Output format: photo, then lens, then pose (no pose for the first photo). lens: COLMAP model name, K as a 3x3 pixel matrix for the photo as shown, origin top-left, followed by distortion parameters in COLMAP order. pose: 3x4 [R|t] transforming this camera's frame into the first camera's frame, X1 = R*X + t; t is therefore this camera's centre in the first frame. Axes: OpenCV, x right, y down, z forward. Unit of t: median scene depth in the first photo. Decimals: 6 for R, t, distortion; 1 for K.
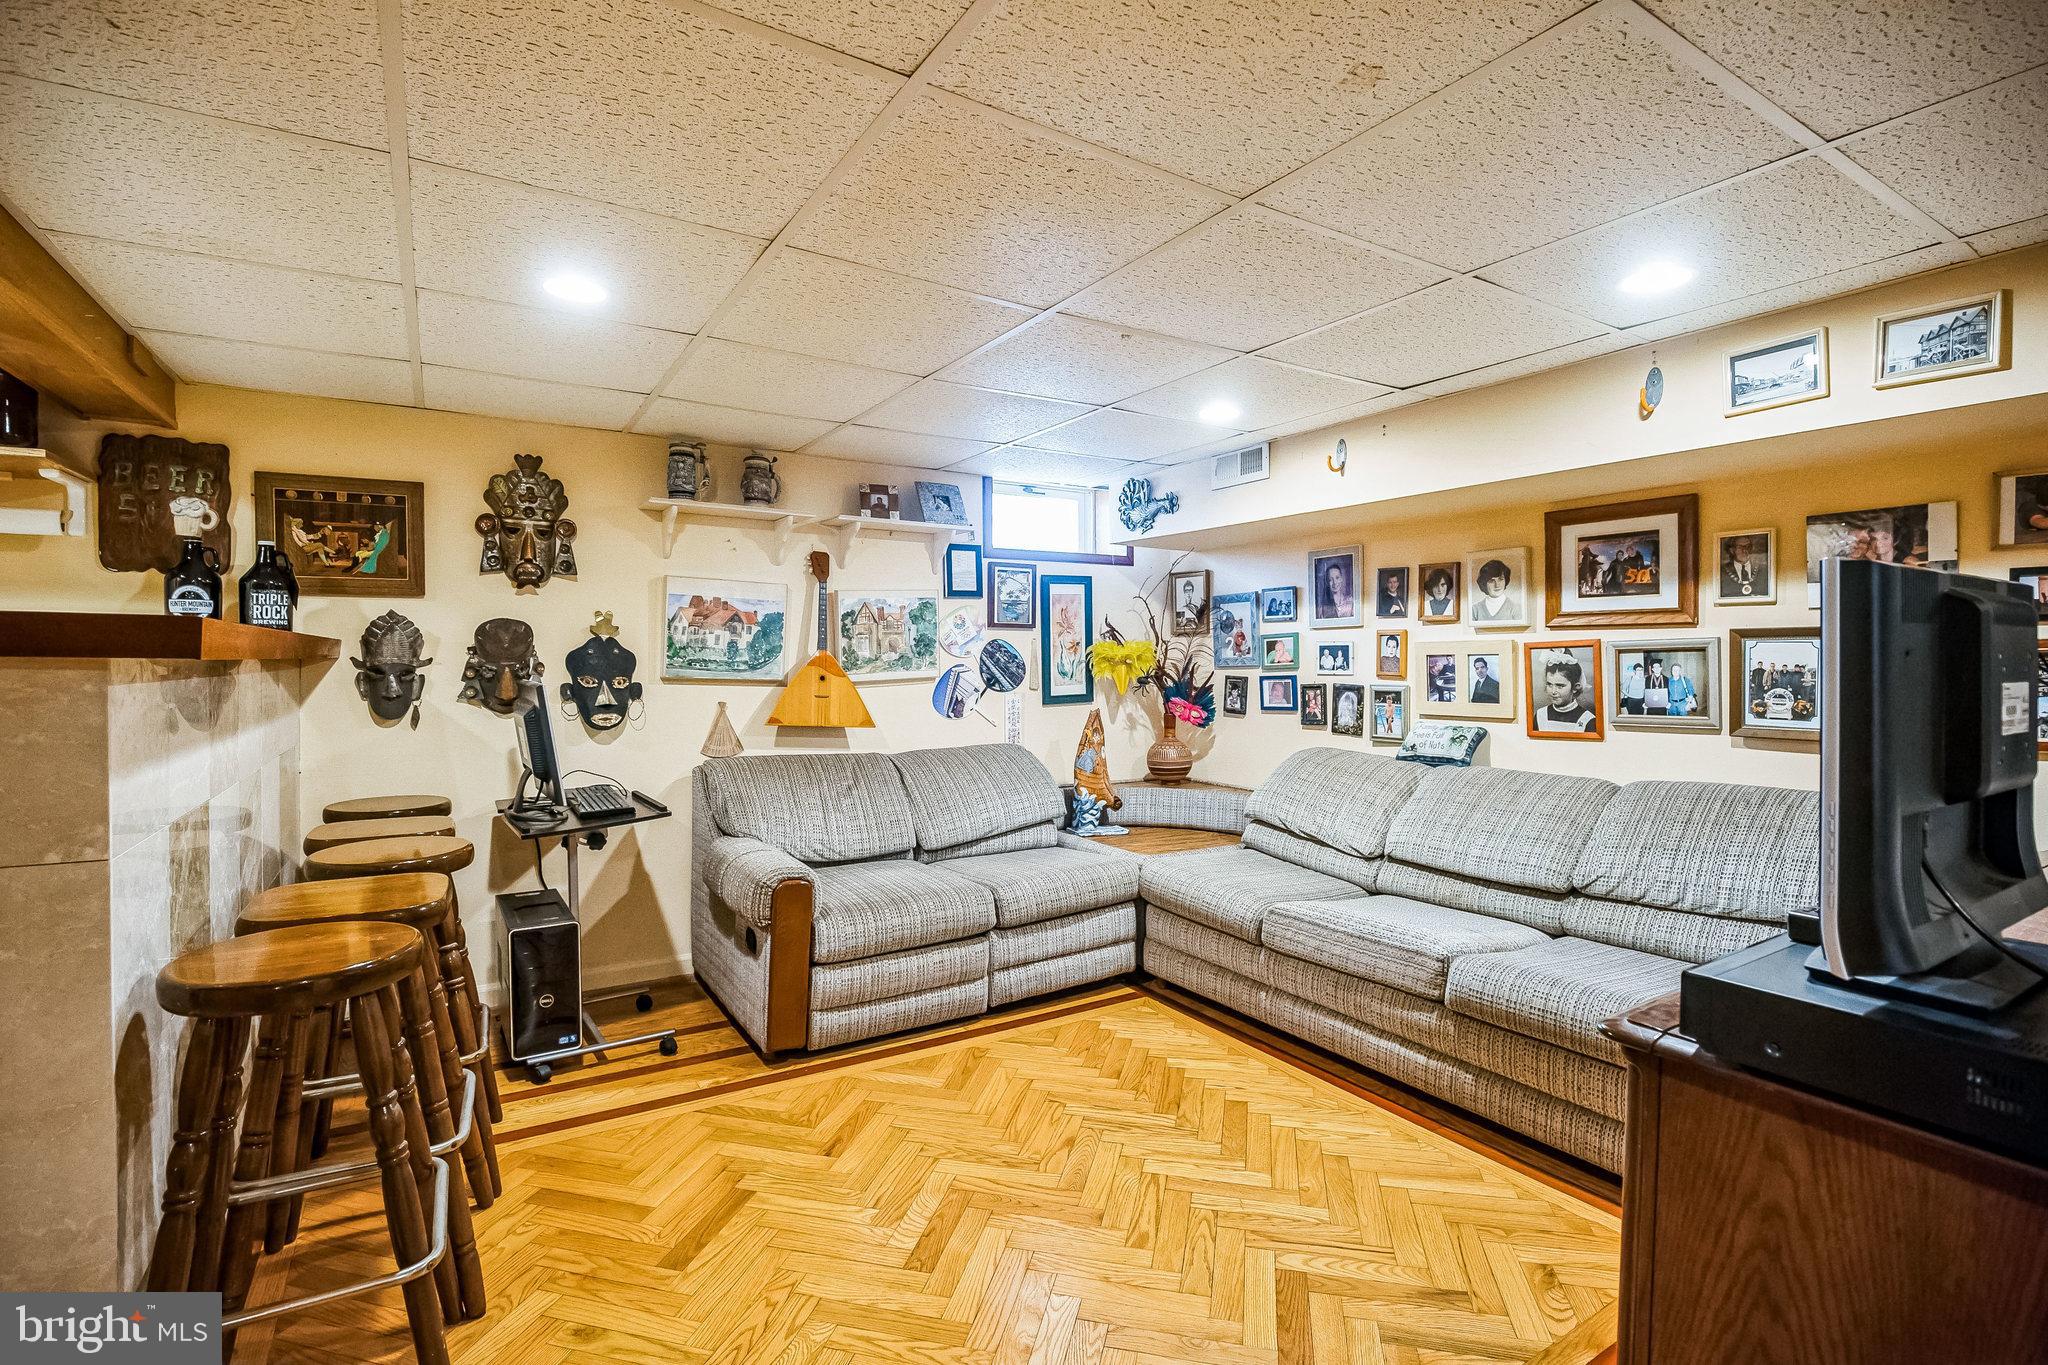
lens RADIAL K [[950.8, 0, 1027.8], [0, 950.8, 670.7], [0, 0, 1]] dist [-0.033262, 0.001158]
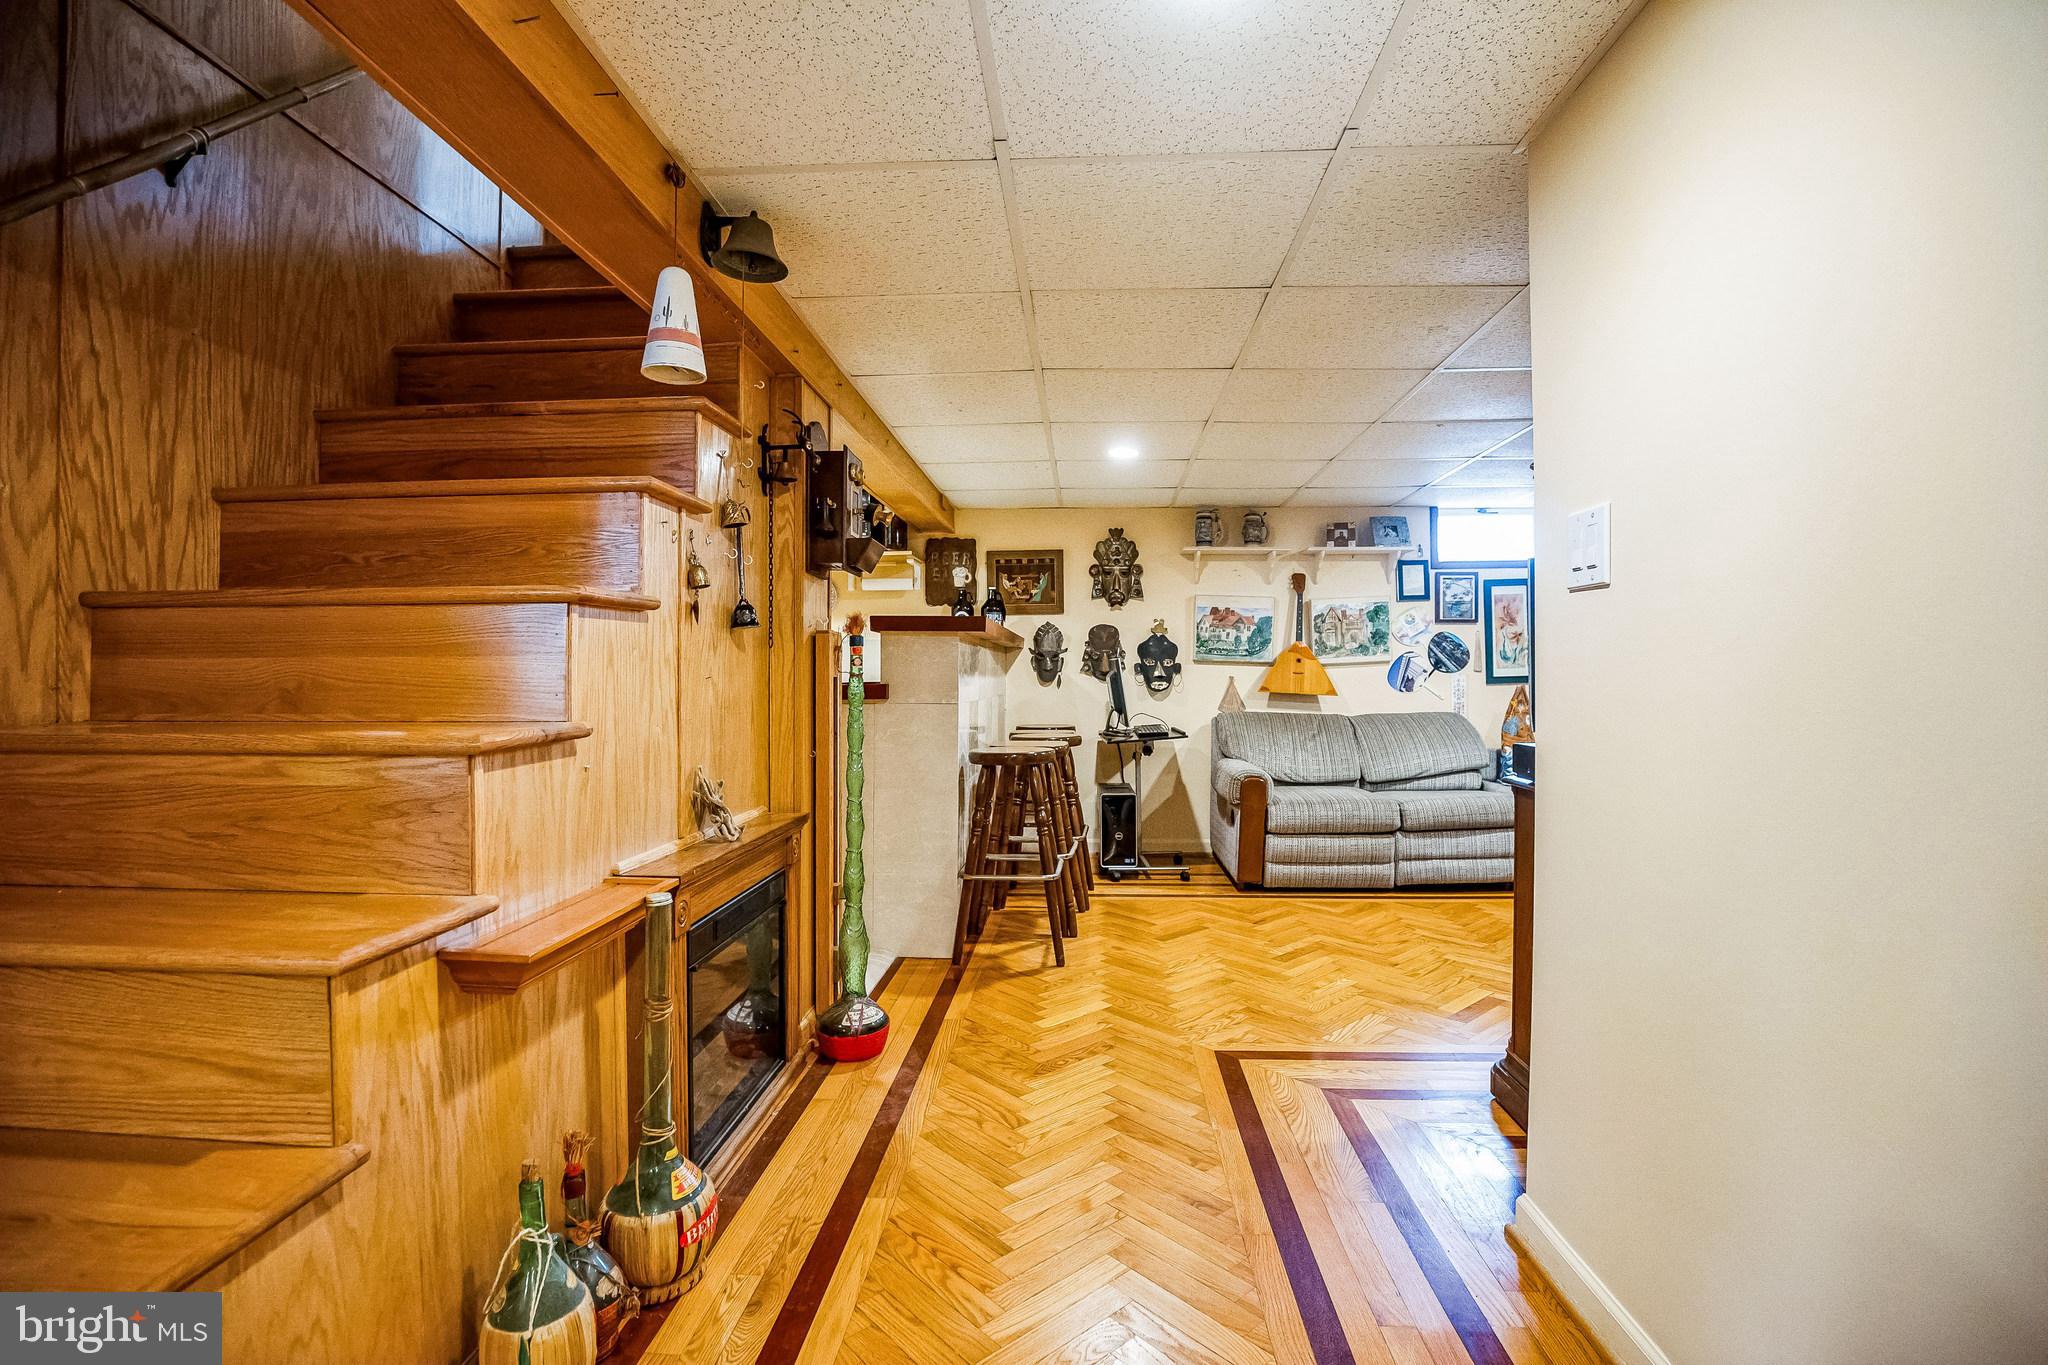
lens RADIAL K [[950.8, 0, 1033.3], [0, 950.8, 679.4], [0, 0, 1]] dist [-0.033262, 0.001158]
pose [[0.814772, -0.002110, -0.579777, 0.340386], [-0.004480, 0.999941, -0.009934, 0.061613], [0.579764, 0.010691, 0.814714, -0.480993]]
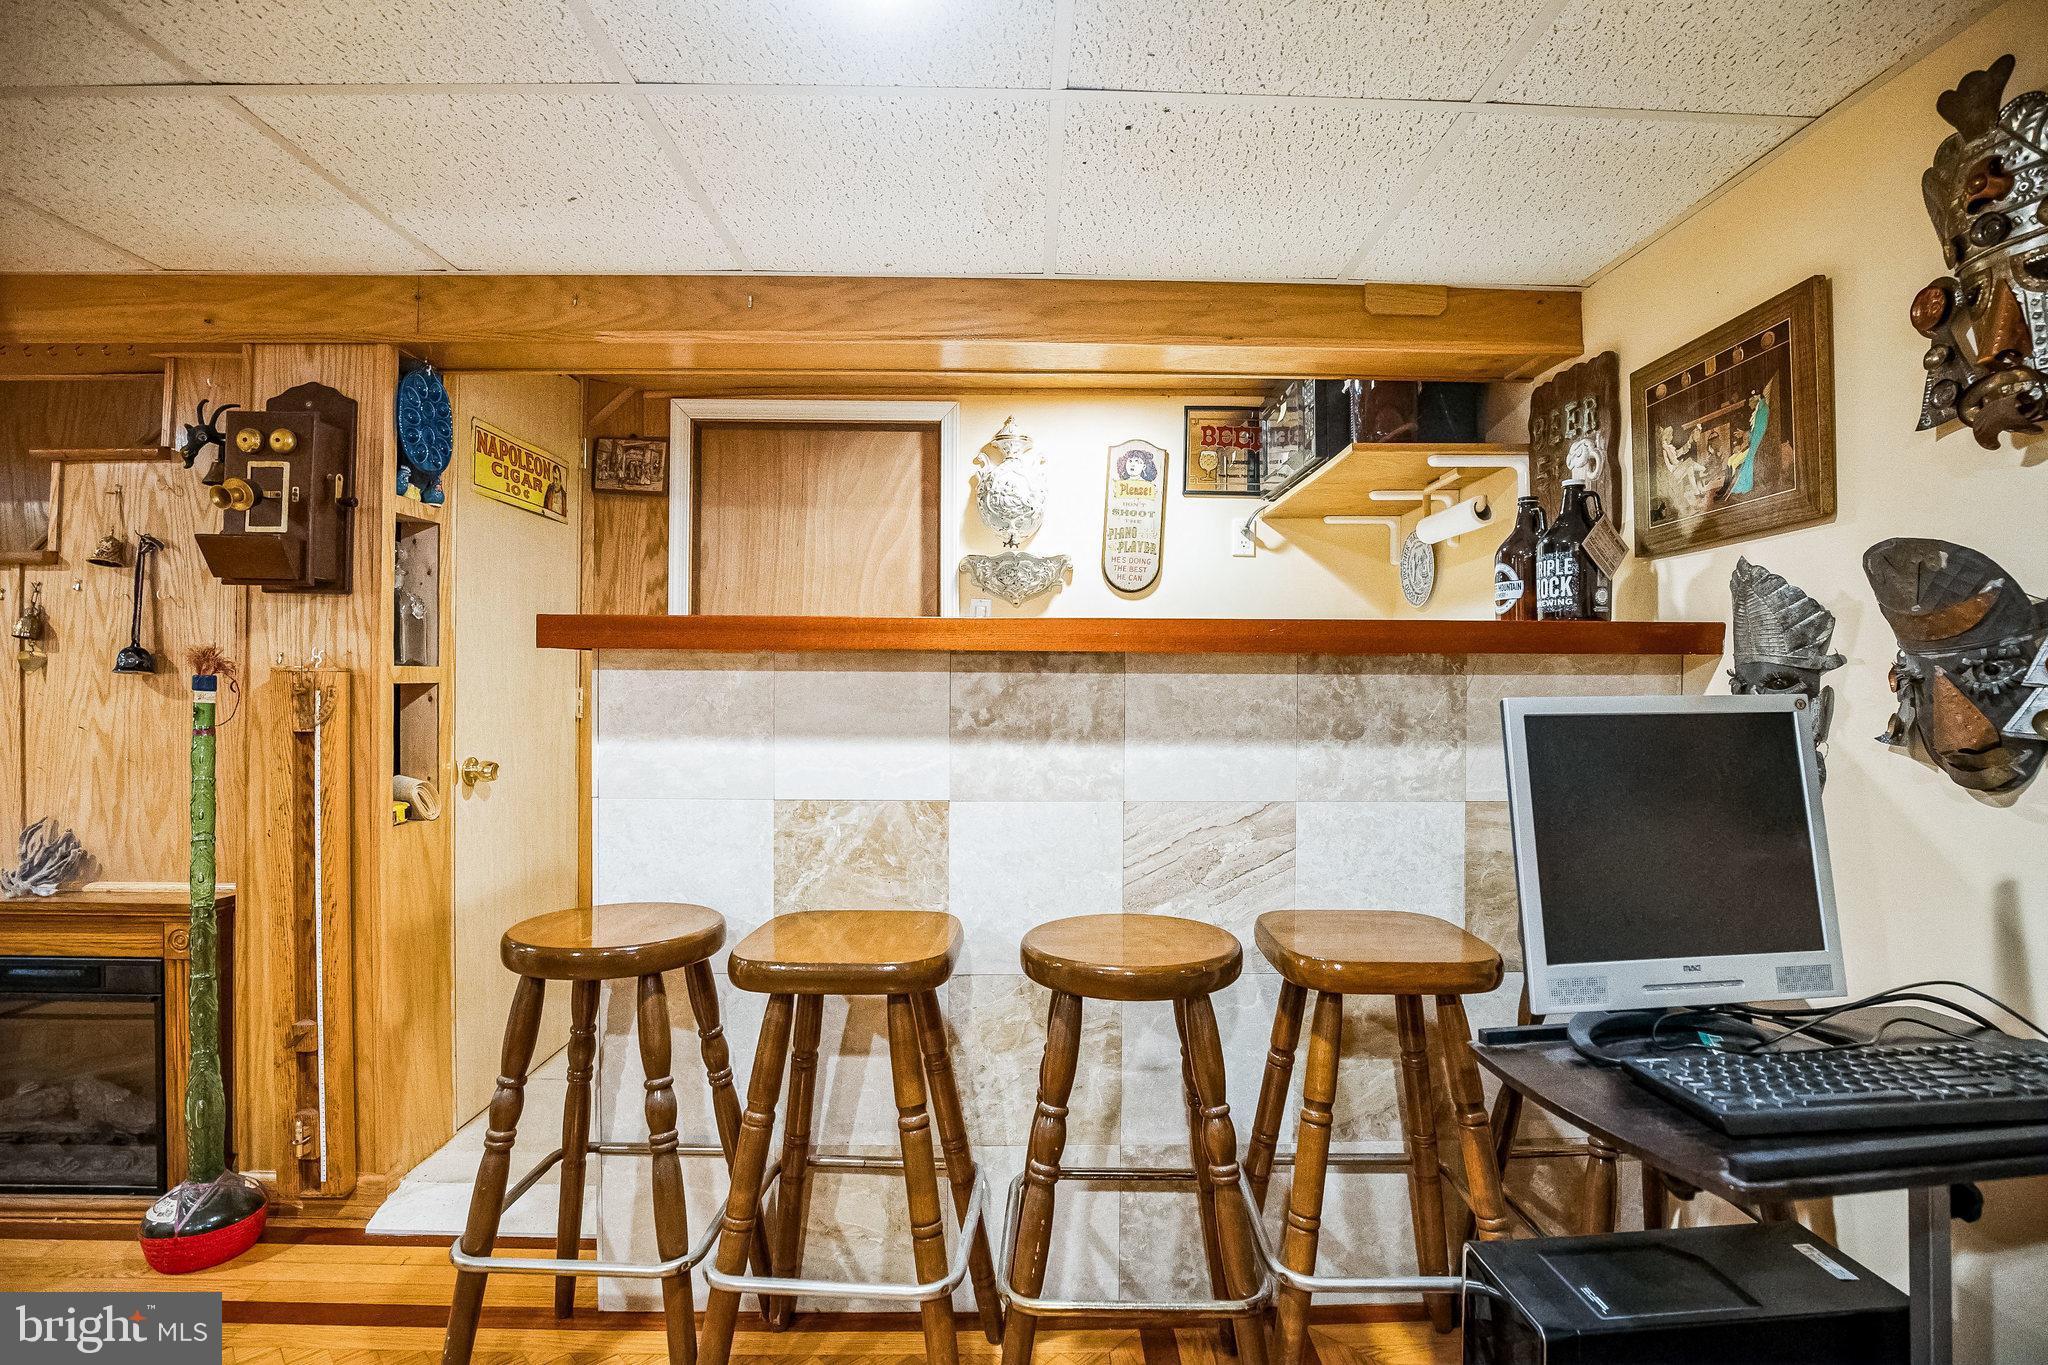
lens RADIAL K [[950.8, 0, 1028.2], [0, 950.8, 679.1], [0, 0, 1]] dist [-0.033262, 0.001158]
pose [[-0.517314, -0.012620, -0.855703, -0.050061], [-0.010761, 0.999908, -0.008241, 0.007982], [0.855728, 0.004945, -0.517402, 0.869600]]
